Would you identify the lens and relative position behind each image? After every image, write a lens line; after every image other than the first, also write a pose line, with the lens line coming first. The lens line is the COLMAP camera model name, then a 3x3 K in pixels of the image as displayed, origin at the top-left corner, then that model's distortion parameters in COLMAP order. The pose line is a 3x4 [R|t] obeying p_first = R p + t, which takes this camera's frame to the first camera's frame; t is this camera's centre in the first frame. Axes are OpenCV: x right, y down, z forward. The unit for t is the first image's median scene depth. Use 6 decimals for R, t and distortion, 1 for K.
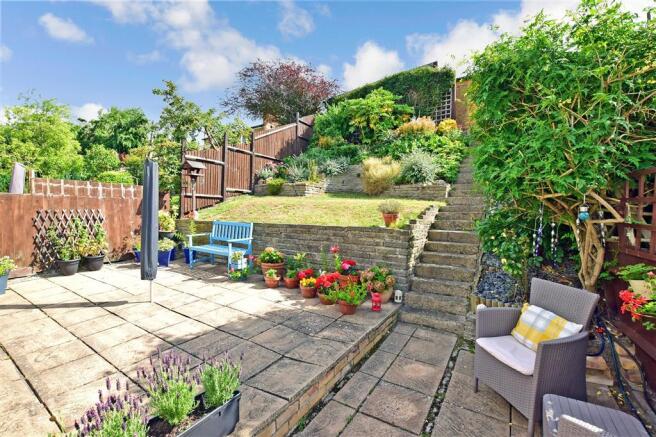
lens RADIAL K [[285.5, 0, 327.1], [0, 285.5, 208.0], [0, 0, 1]] dist [-0.001560, -0.000221]
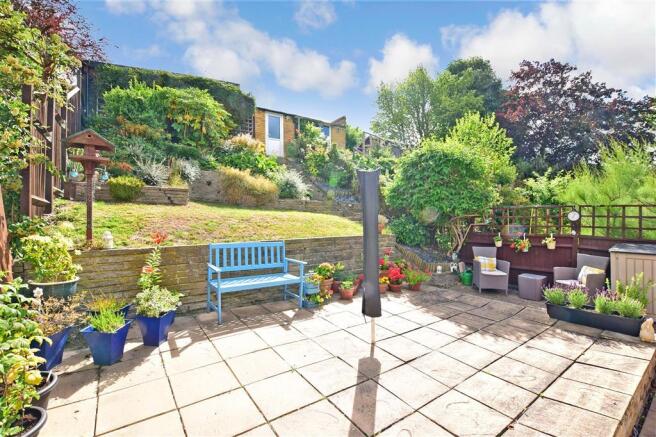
lens RADIAL K [[282.4, 0, 328.0], [0, 282.4, 218.5], [0, 0, 1]] dist [-0.000022, -0.000028]
pose [[0.366347, -0.017624, 0.930311, -1.480184], [0.004339, 0.999842, 0.017232, -0.041471], [-0.930468, -0.002276, 0.366366, 0.874593]]
